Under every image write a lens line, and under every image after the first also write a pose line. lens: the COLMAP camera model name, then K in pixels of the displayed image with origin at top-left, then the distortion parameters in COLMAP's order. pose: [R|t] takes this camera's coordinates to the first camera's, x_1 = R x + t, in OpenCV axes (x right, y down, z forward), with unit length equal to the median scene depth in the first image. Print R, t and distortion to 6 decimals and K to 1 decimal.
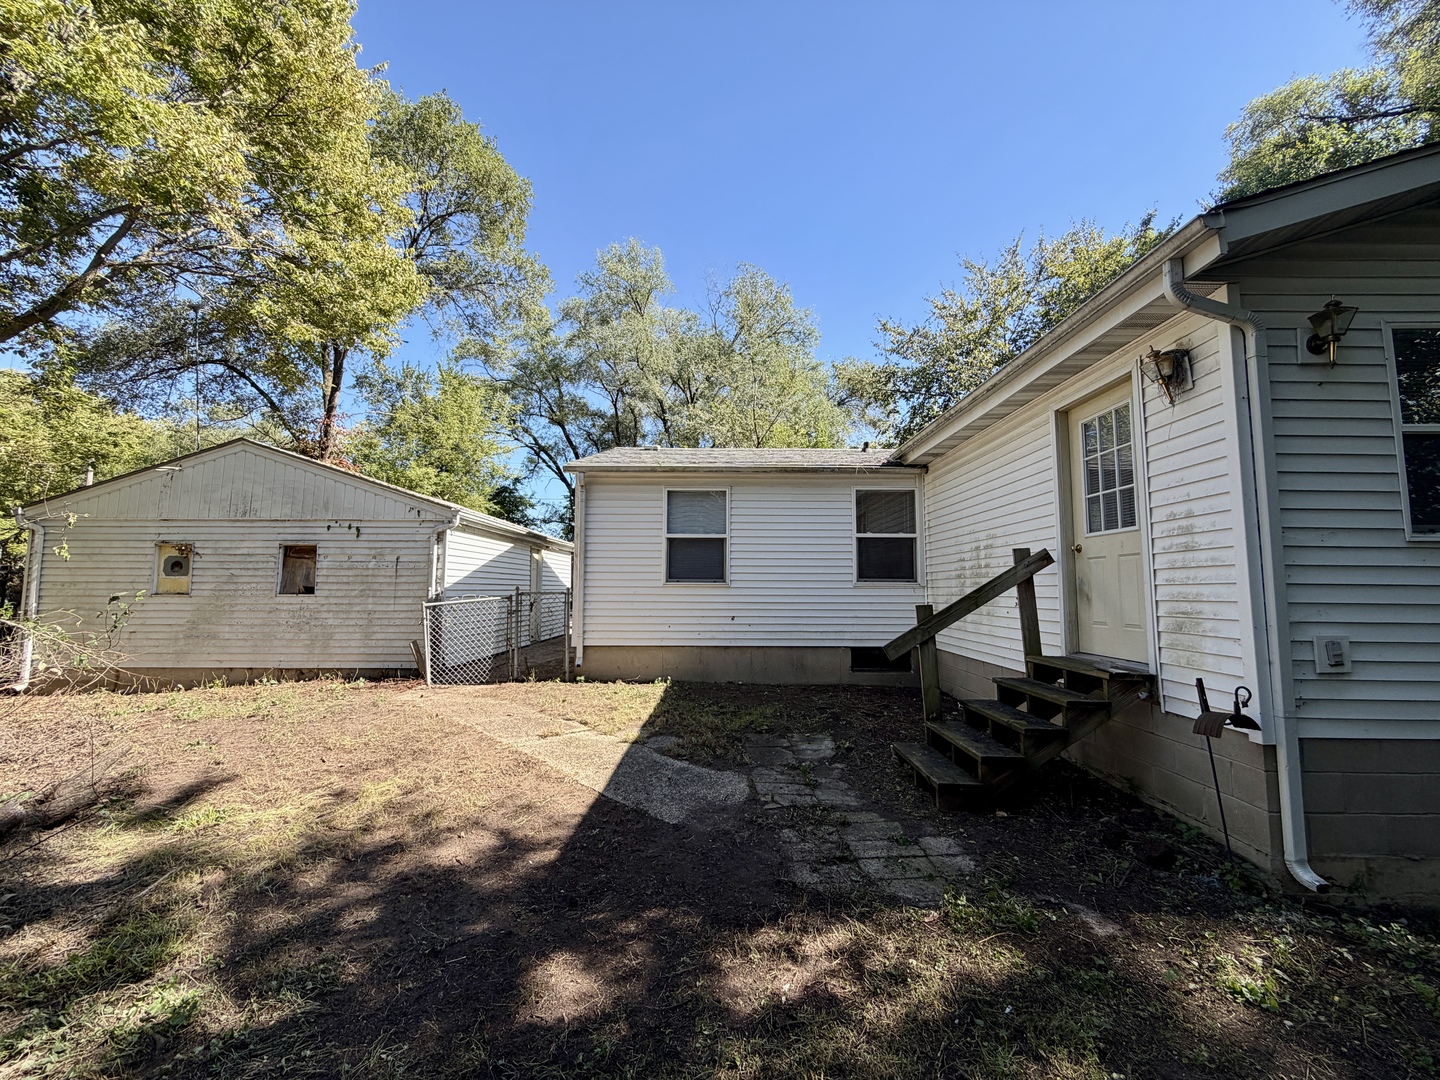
lens RADIAL K [[572.5, 0, 717.6], [0, 572.5, 540.8], [0, 0, 1]] dist [-0.000427, 0.000265]
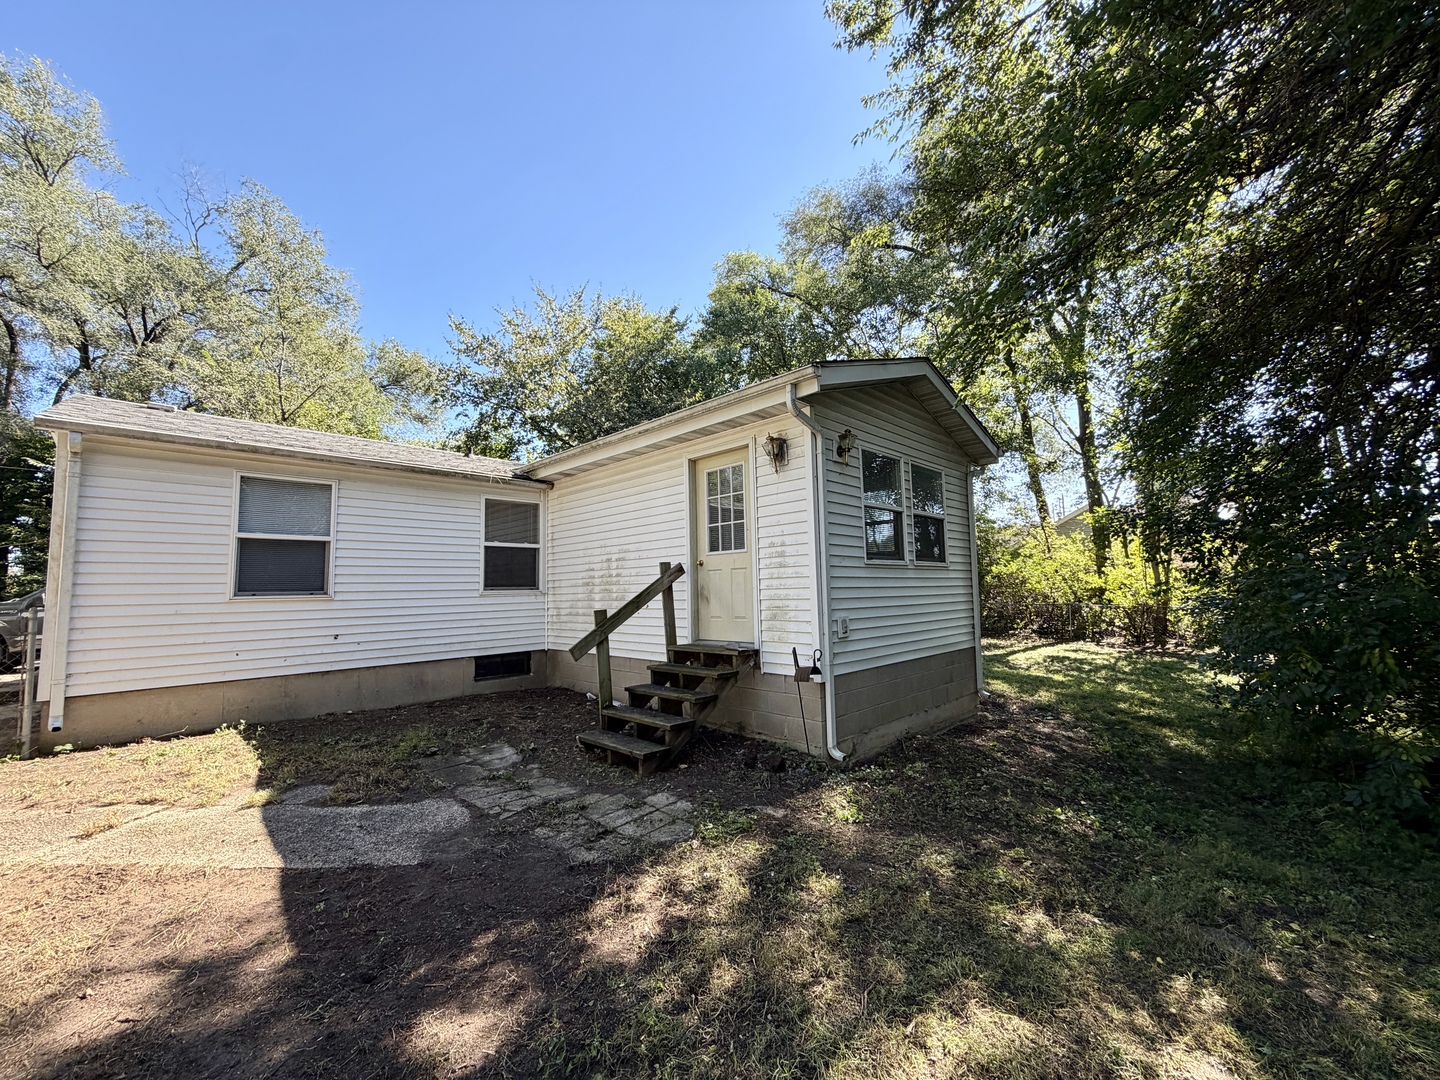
lens RADIAL K [[572.5, 0, 714.9], [0, 572.5, 540.8], [0, 0, 1]] dist [-0.000427, 0.000265]
pose [[0.698260, 0.041397, 0.714646, -0.343742], [-0.034793, 0.999109, -0.023880, -0.008799], [-0.714998, -0.008190, 0.699078, 0.029186]]
